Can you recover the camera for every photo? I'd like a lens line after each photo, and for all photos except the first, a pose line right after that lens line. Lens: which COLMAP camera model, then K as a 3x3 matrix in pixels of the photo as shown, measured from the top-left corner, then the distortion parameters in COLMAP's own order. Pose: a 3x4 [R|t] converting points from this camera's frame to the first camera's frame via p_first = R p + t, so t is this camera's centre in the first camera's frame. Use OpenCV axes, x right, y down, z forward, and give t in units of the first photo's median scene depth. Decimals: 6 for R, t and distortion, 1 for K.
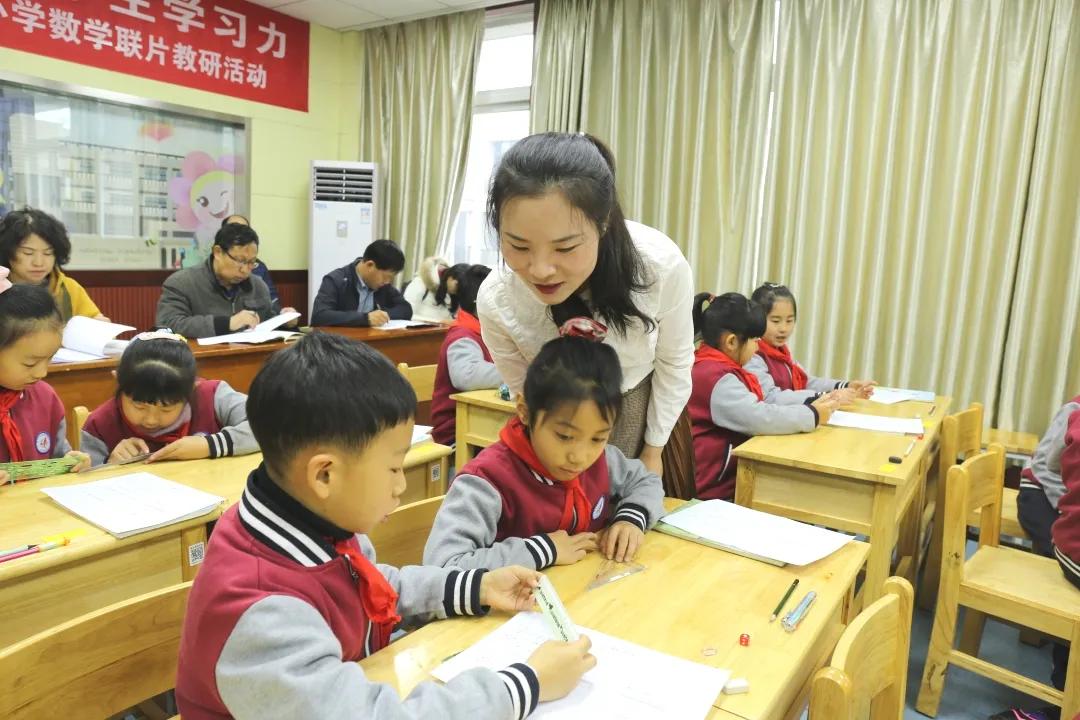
lens RADIAL K [[742.0, 0, 540.0], [0, 742.0, 360.0], [0, 0, 1]] dist [-0.110879, 0.080342]
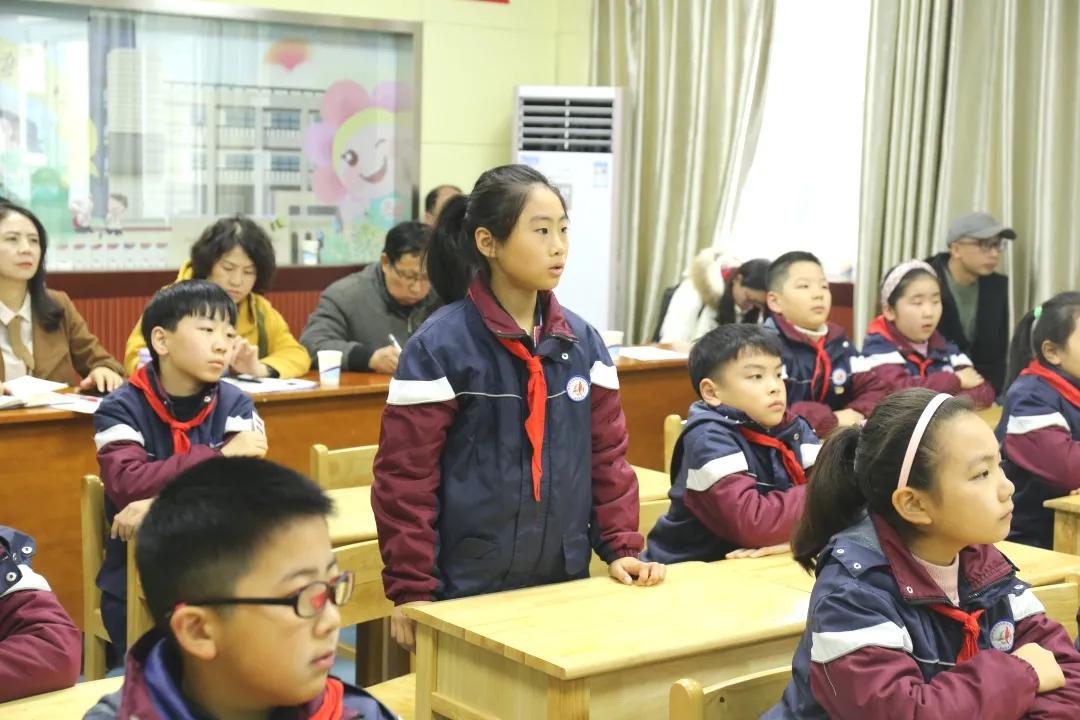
lens RADIAL K [[1764.6, 0, 540.0], [0, 1764.6, 360.0], [0, 0, 1]] dist [0.048771, 0.079162]
pose [[0.971006, 0.002883, -0.239039, 0.069401], [-0.012496, 0.999172, -0.038709, 0.017145], [0.238729, 0.040574, 0.970238, -0.461366]]
